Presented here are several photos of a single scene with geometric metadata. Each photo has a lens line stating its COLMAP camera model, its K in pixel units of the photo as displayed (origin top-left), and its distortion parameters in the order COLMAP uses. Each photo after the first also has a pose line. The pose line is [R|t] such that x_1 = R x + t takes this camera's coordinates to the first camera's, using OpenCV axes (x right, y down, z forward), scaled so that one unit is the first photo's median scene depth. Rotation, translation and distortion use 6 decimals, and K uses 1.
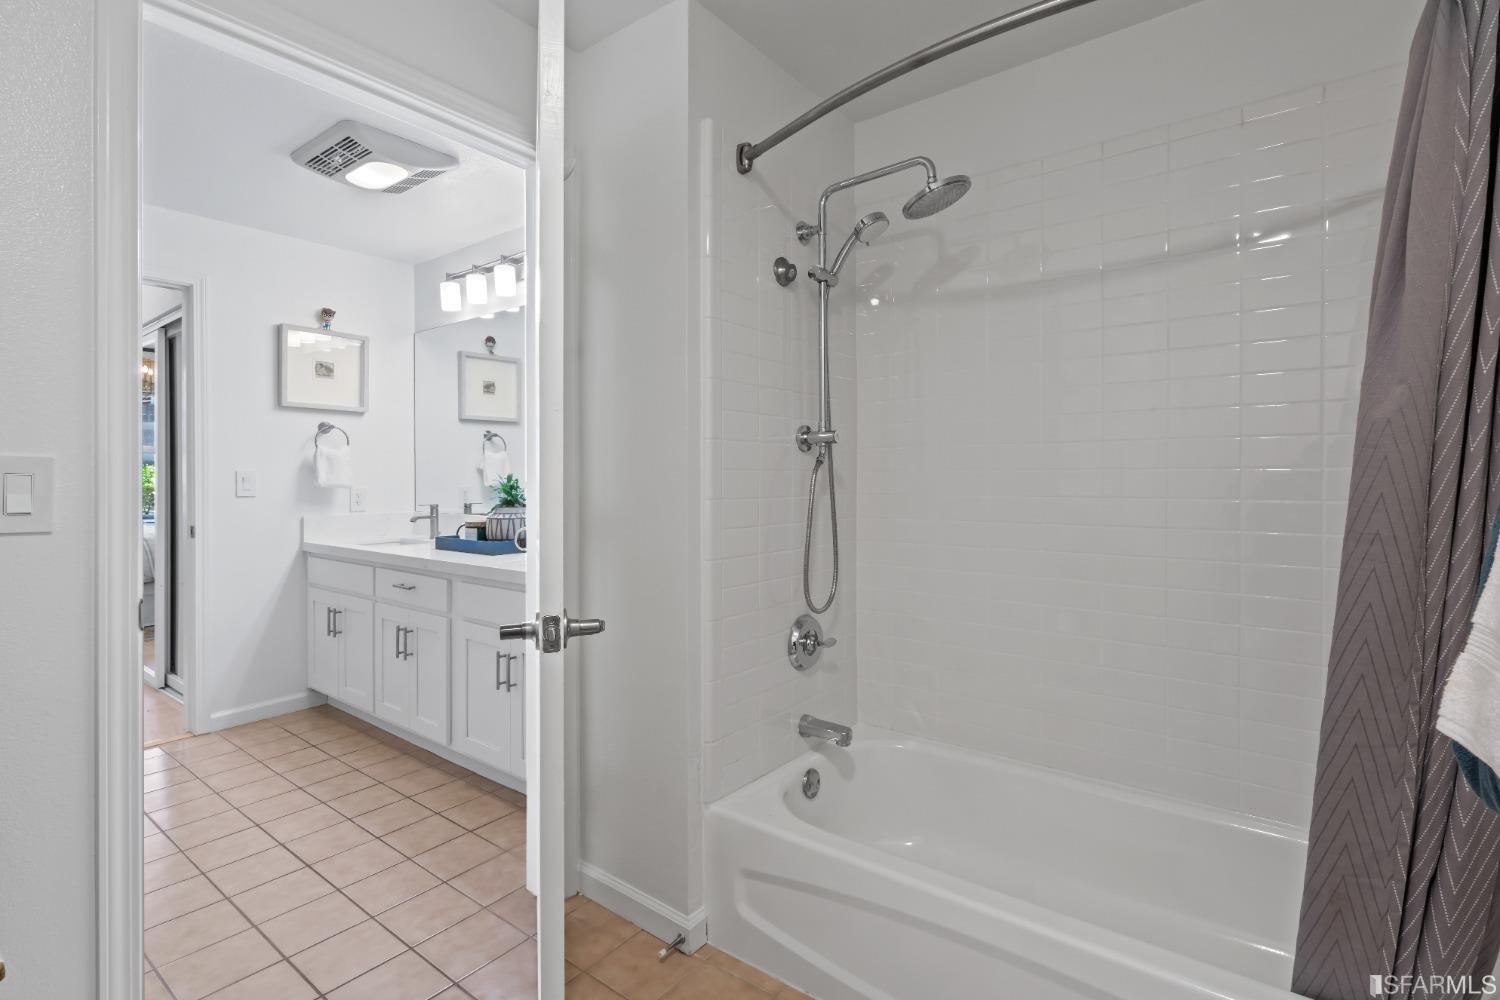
lens RADIAL K [[742.5, 0, 787.0], [0, 742.5, 483.3], [0, 0, 1]] dist [-0.003291, -0.000681]
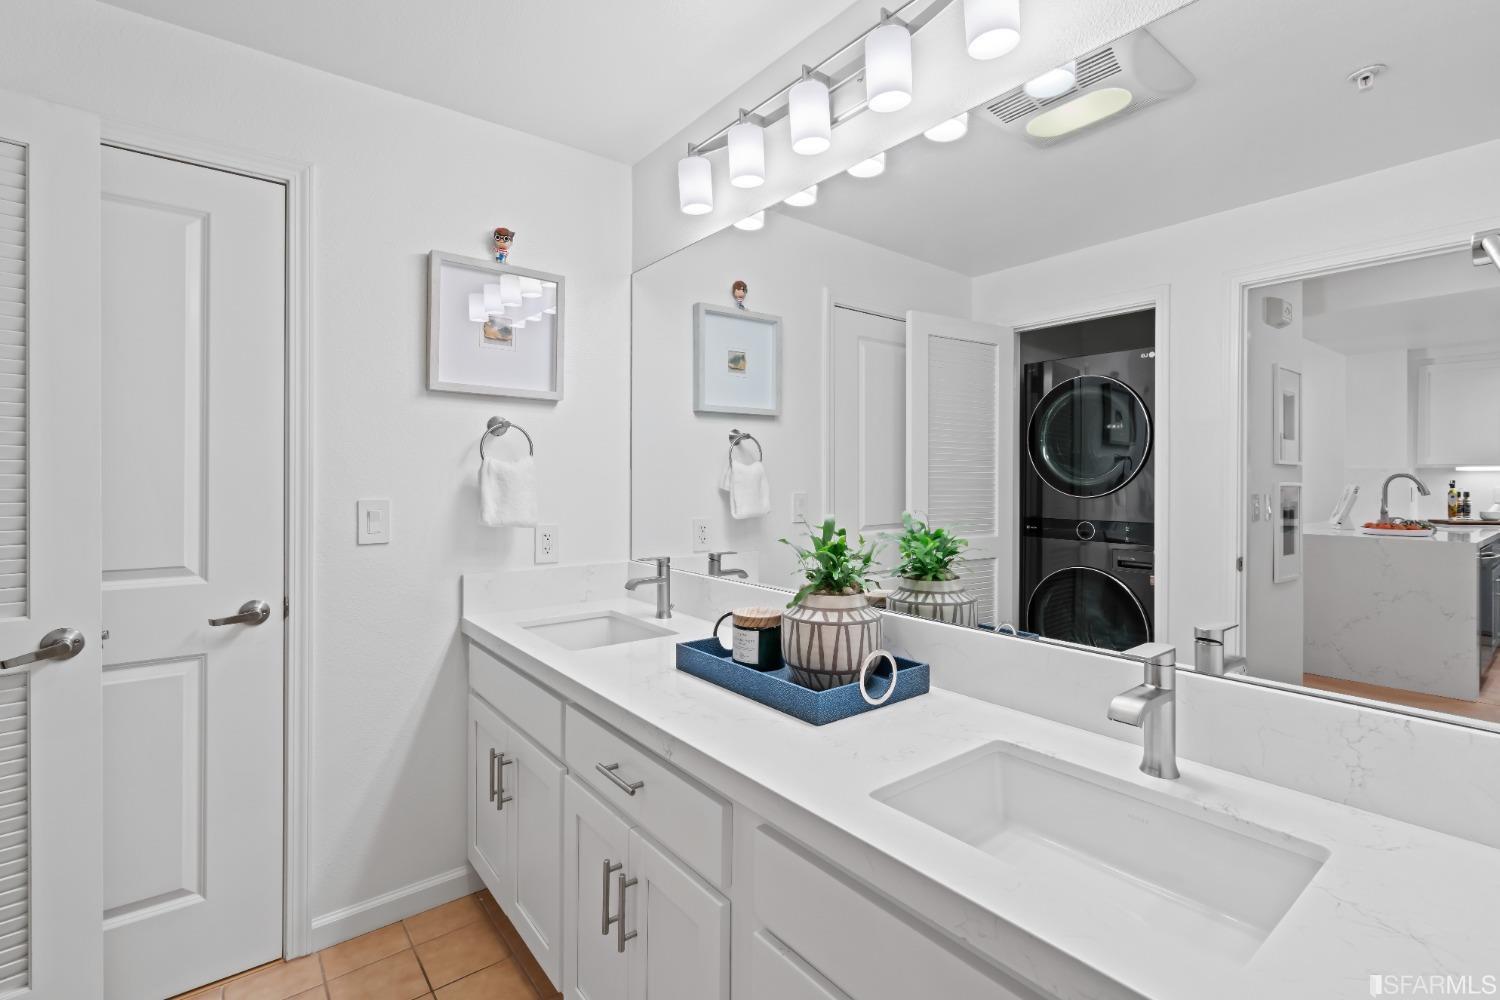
lens RADIAL K [[684.1, 0, 746.0], [0, 684.1, 484.3], [0, 0, 1]] dist [-0.009890, 0.004285]
pose [[0.961943, 0.009086, -0.273099, -0.274902], [-0.008387, 0.999958, 0.003729, -0.031181], [0.273121, -0.001296, 0.961979, 0.517259]]
